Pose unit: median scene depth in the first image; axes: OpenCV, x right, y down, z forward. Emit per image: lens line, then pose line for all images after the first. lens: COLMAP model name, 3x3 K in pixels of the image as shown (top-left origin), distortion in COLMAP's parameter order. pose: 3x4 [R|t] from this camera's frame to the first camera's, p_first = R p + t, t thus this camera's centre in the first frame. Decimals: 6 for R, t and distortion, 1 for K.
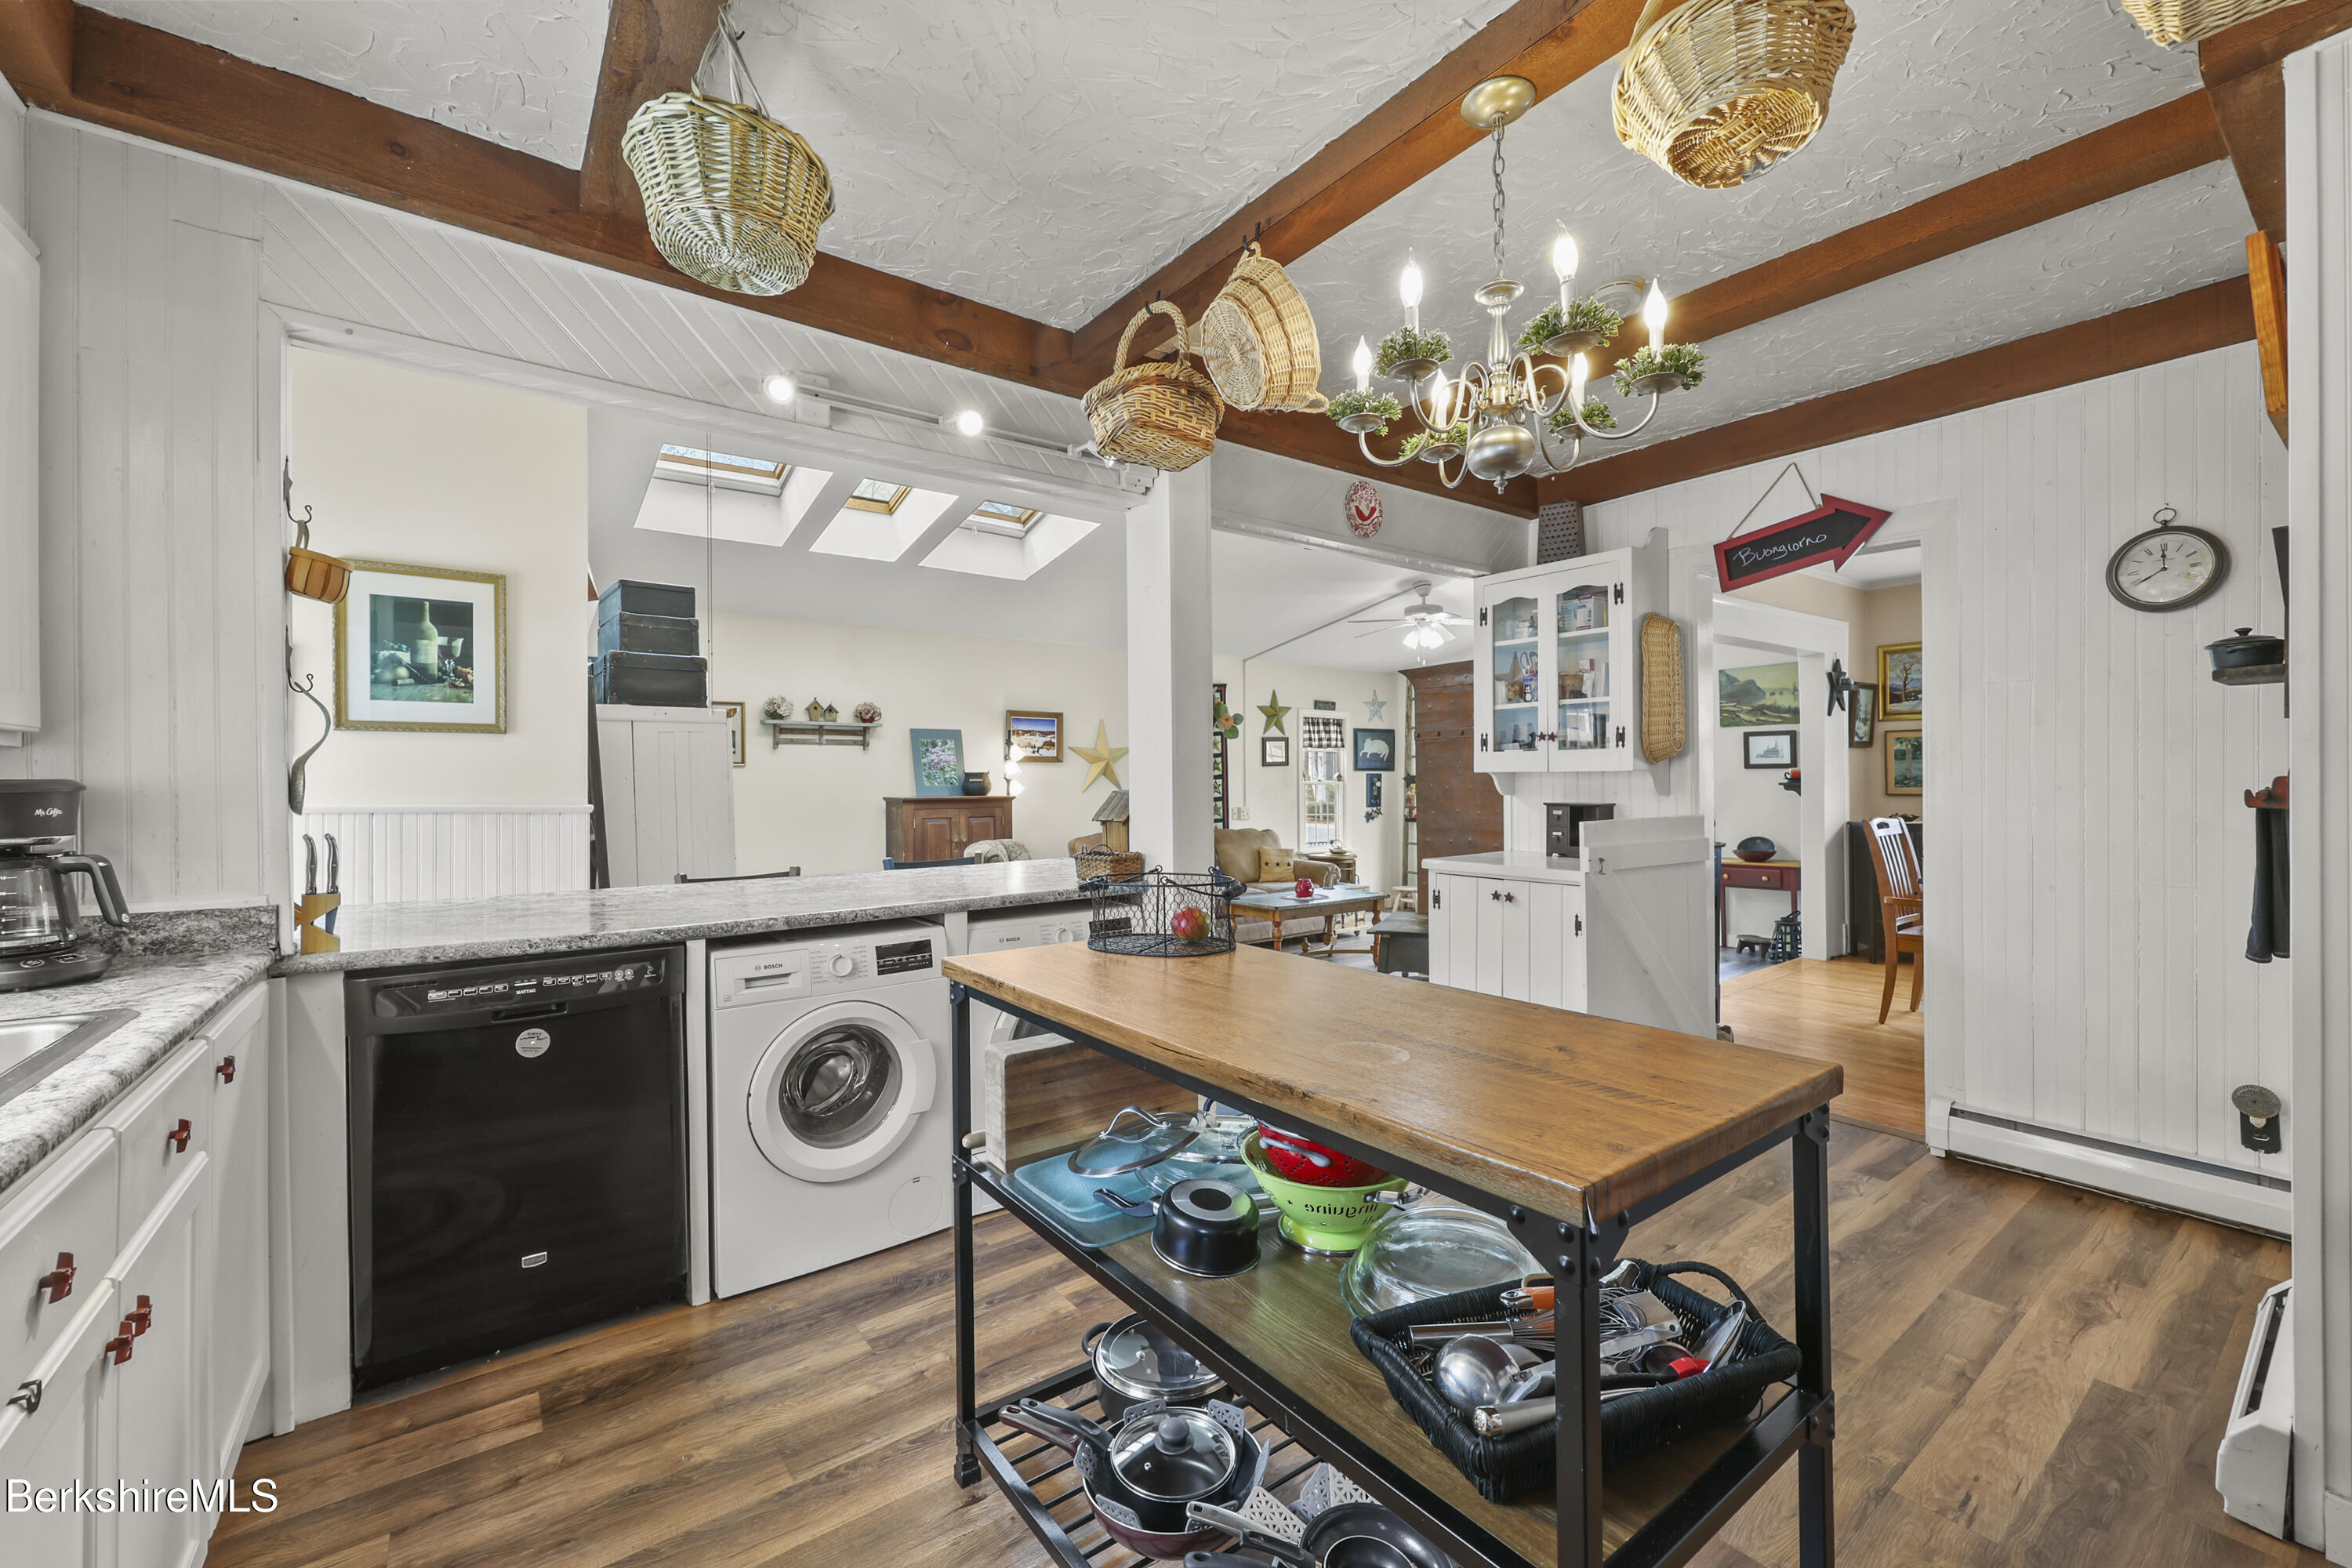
lens RADIAL K [[959.1, 0, 1186.0], [0, 959.1, 783.9], [0, 0, 1]] dist [0.002689, -0.000877]
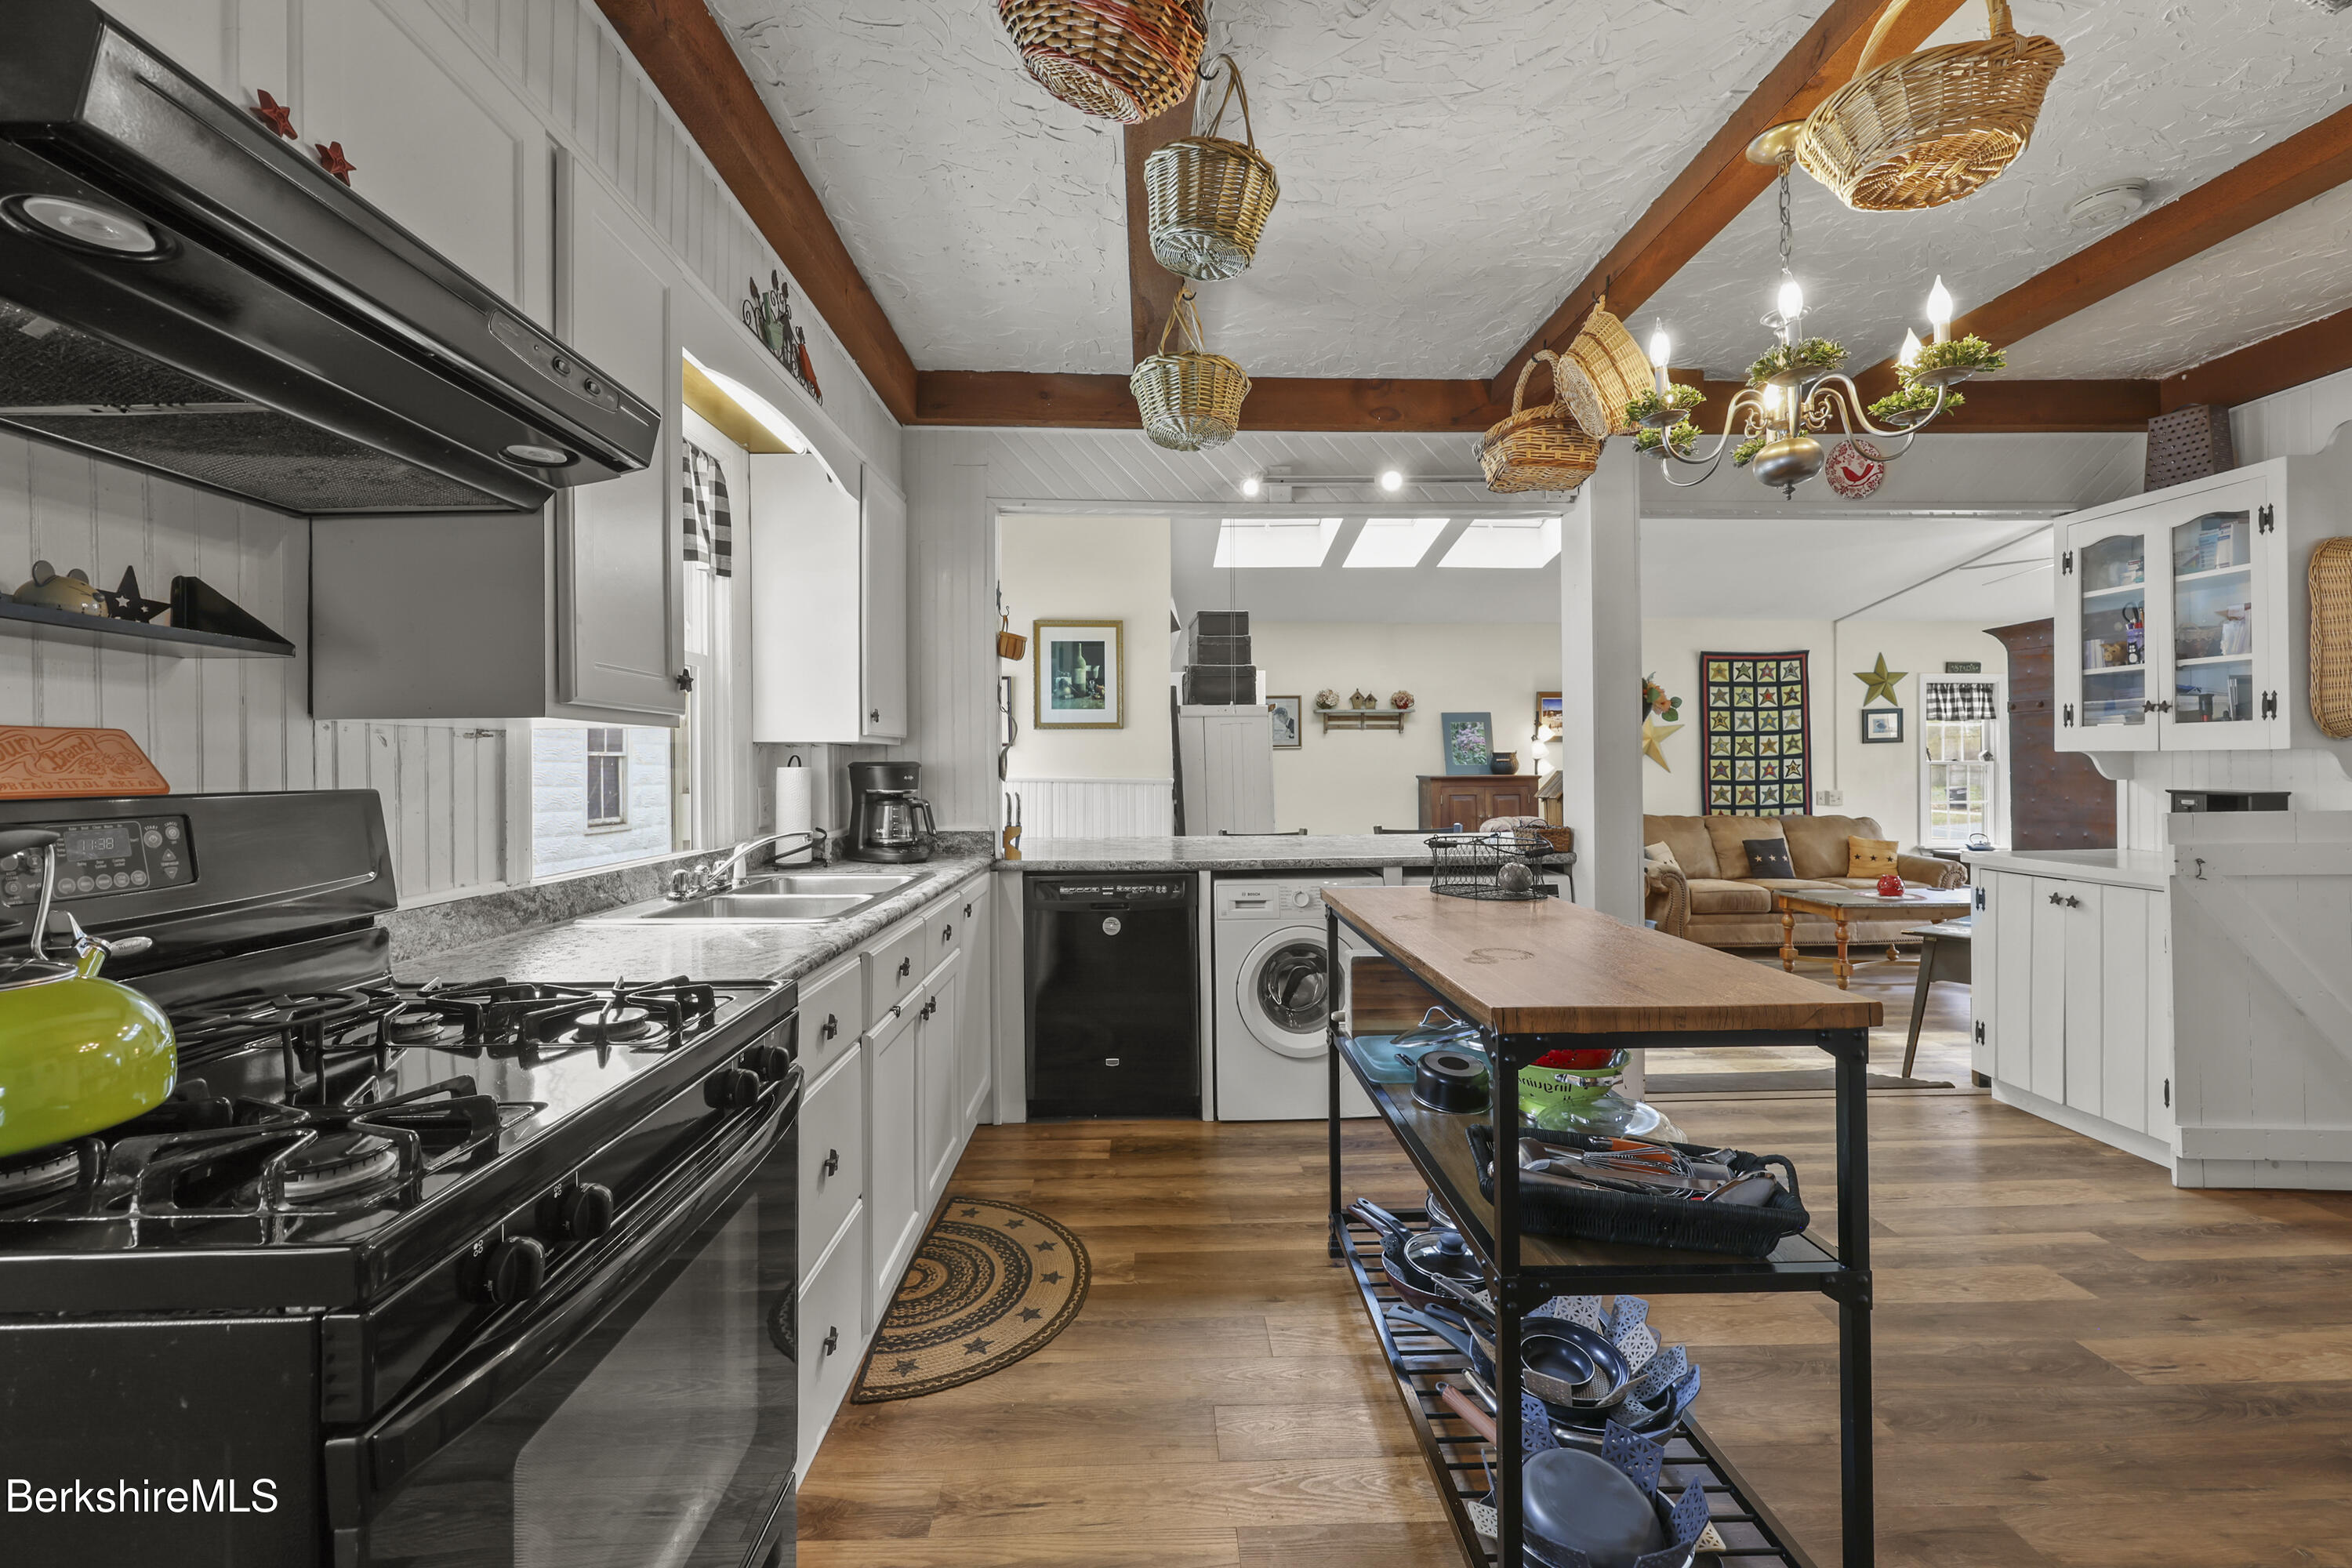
lens RADIAL K [[959.1, 0, 1173.2], [0, 959.1, 770.9], [0, 0, 1]] dist [0.002689, -0.000877]
pose [[0.817830, 0.006819, -0.575420, 0.204582], [-0.001707, 0.999954, 0.009424, -0.002387], [0.575457, -0.006725, 0.817804, -0.156117]]
